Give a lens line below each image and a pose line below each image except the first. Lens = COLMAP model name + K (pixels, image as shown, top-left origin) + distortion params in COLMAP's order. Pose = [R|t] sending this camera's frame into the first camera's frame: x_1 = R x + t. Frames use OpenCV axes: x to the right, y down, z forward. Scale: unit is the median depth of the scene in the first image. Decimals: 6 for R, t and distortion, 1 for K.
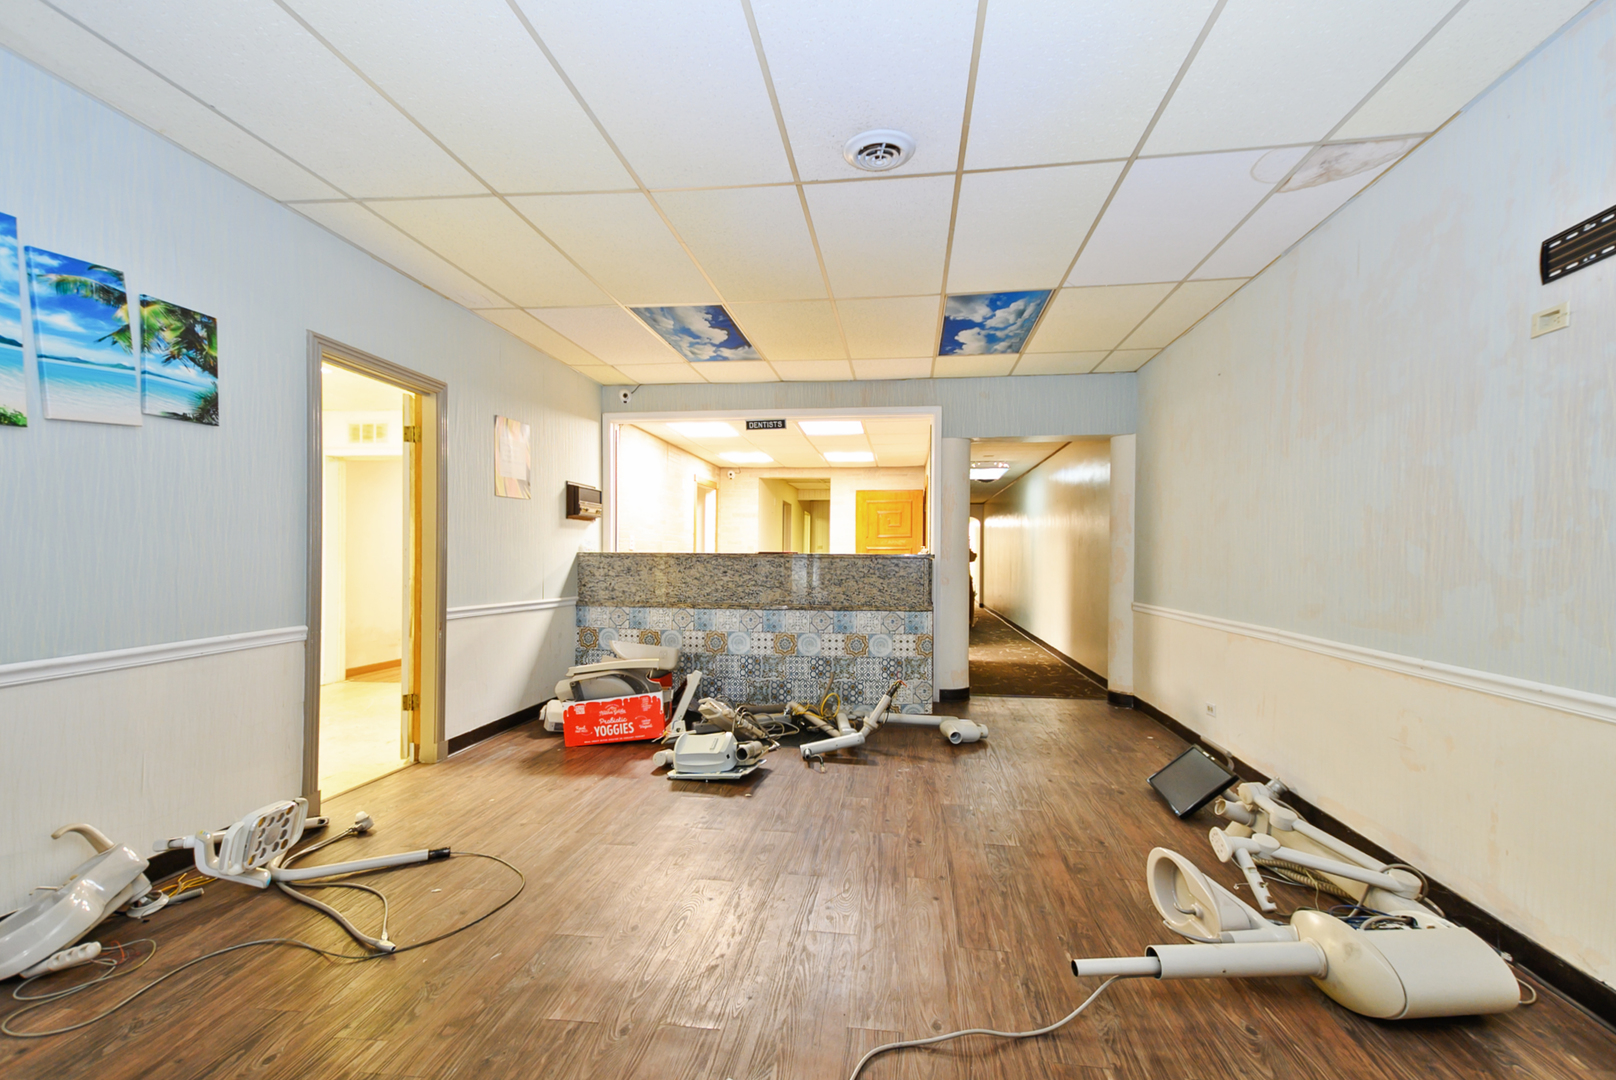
lens RADIAL K [[679.6, 0, 843.1], [0, 679.6, 559.6], [0, 0, 1]] dist [0.008864, -0.003095]
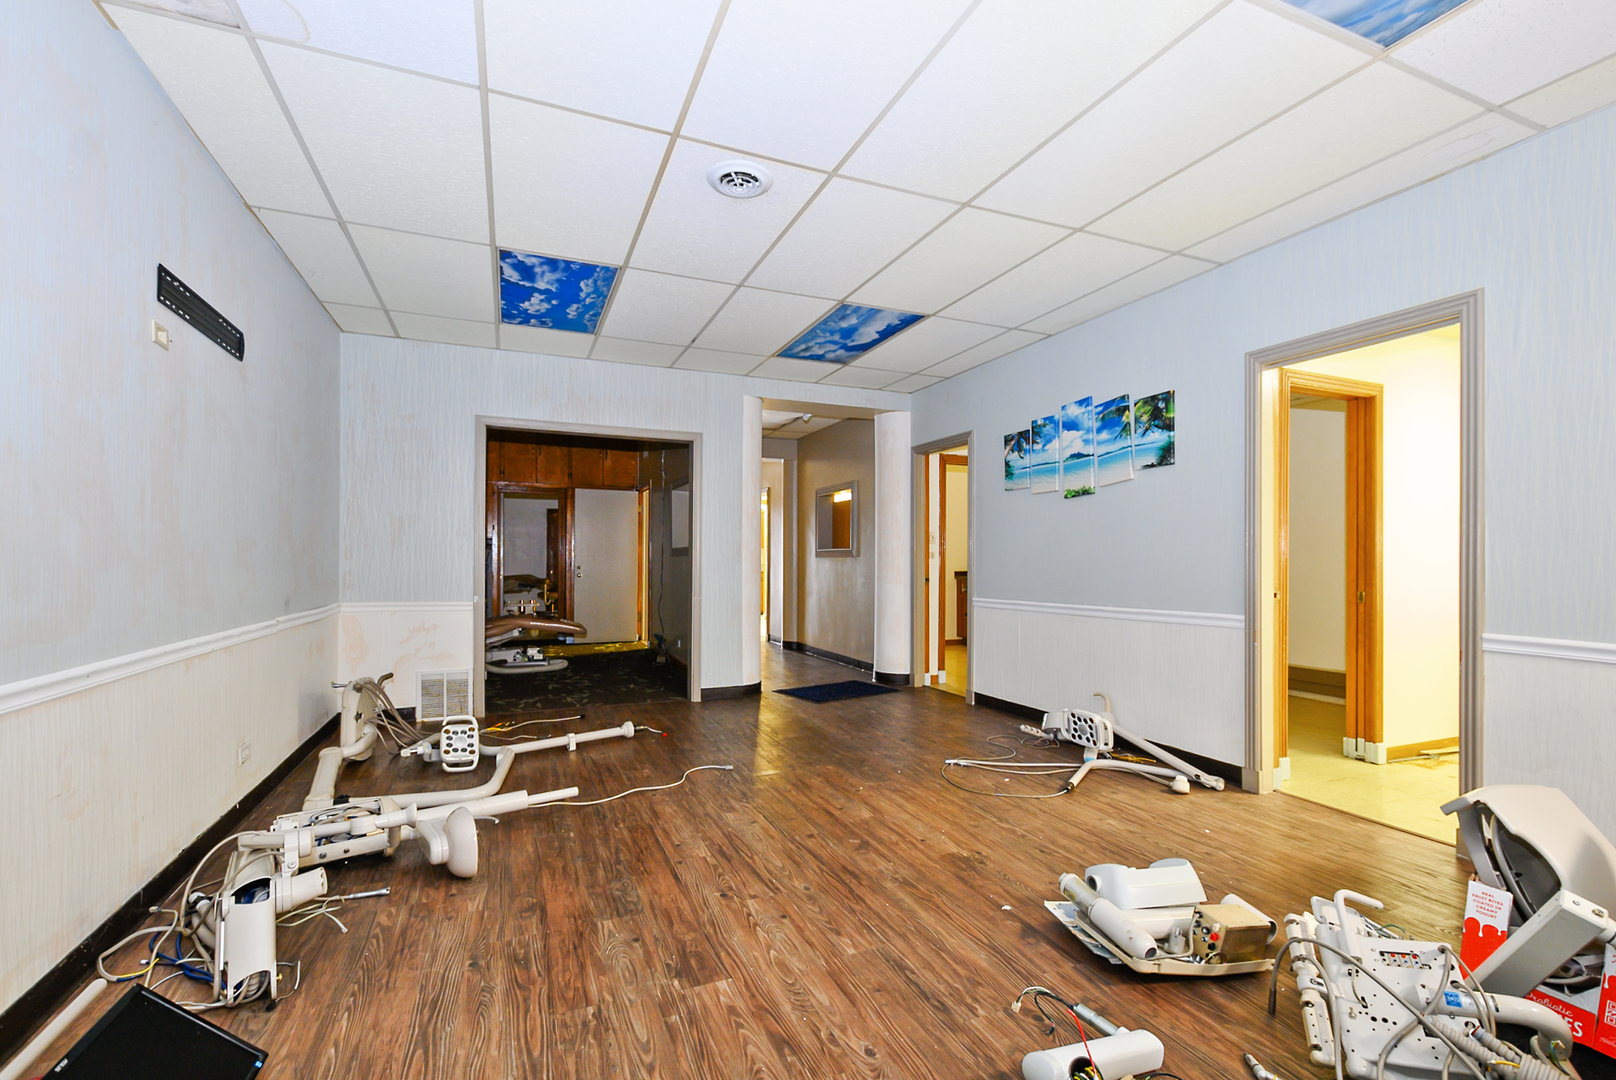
lens RADIAL K [[679.6, 0, 806.4], [0, 679.6, 551.0], [0, 0, 1]] dist [0.008864, -0.003095]
pose [[-0.875299, -0.011197, -0.483453, 0.467378], [-0.008074, 0.999931, -0.008541, 0.005924], [0.483515, -0.003572, -0.875329, 1.943835]]
